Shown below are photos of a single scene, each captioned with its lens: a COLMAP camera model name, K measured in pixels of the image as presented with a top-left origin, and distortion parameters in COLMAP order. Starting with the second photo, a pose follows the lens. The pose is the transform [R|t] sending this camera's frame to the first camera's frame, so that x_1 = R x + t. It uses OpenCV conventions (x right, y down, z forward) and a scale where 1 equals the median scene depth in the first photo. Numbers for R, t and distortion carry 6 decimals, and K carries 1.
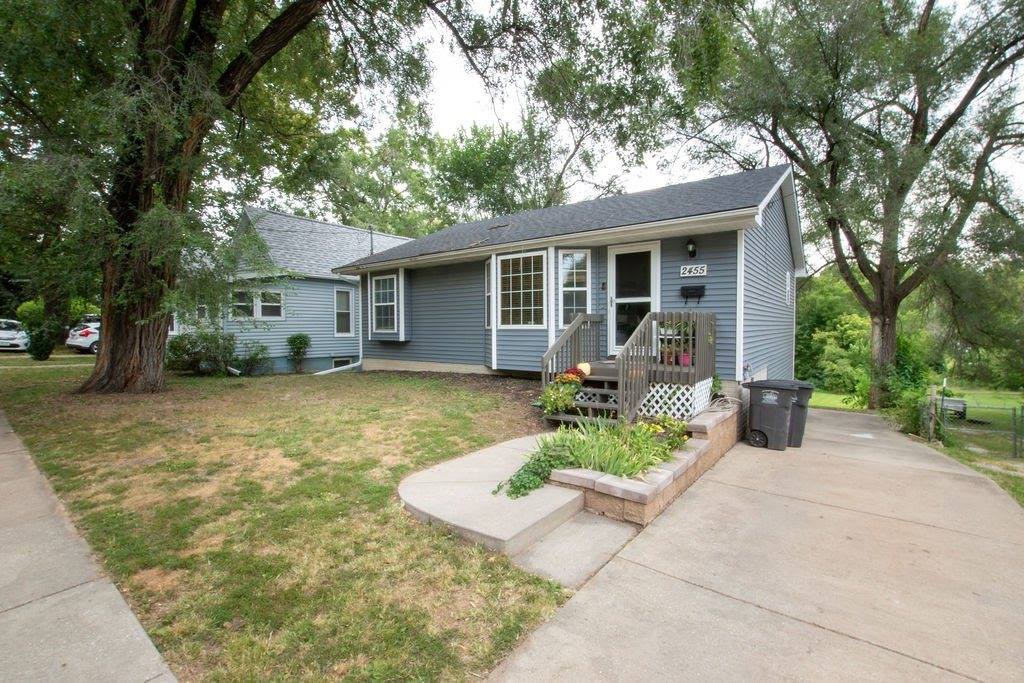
lens RADIAL K [[444.4, 0, 511.5], [0, 444.4, 337.7], [0, 0, 1]] dist [-0.002727, 0.000023]
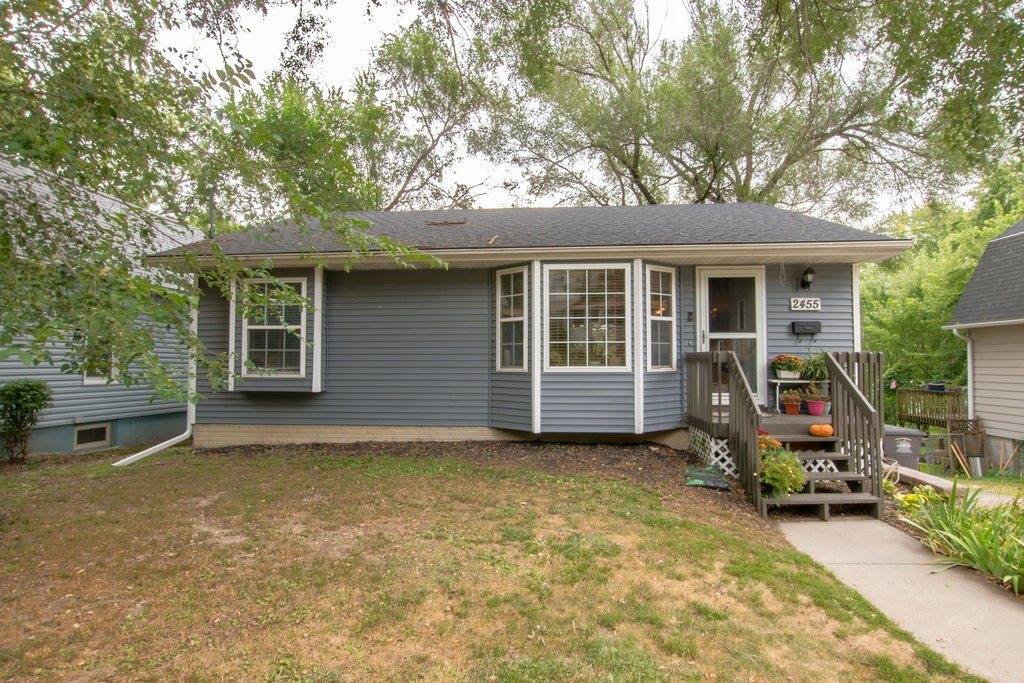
lens RADIAL K [[531.0, 0, 511.1], [0, 531.0, 342.5], [0, 0, 1]] dist [-0.021144, -0.000542]
pose [[0.858839, 0.029860, 0.511374, -0.501048], [0.008205, 0.997370, -0.072018, -0.006947], [-0.512180, 0.066048, 0.856335, 0.352475]]
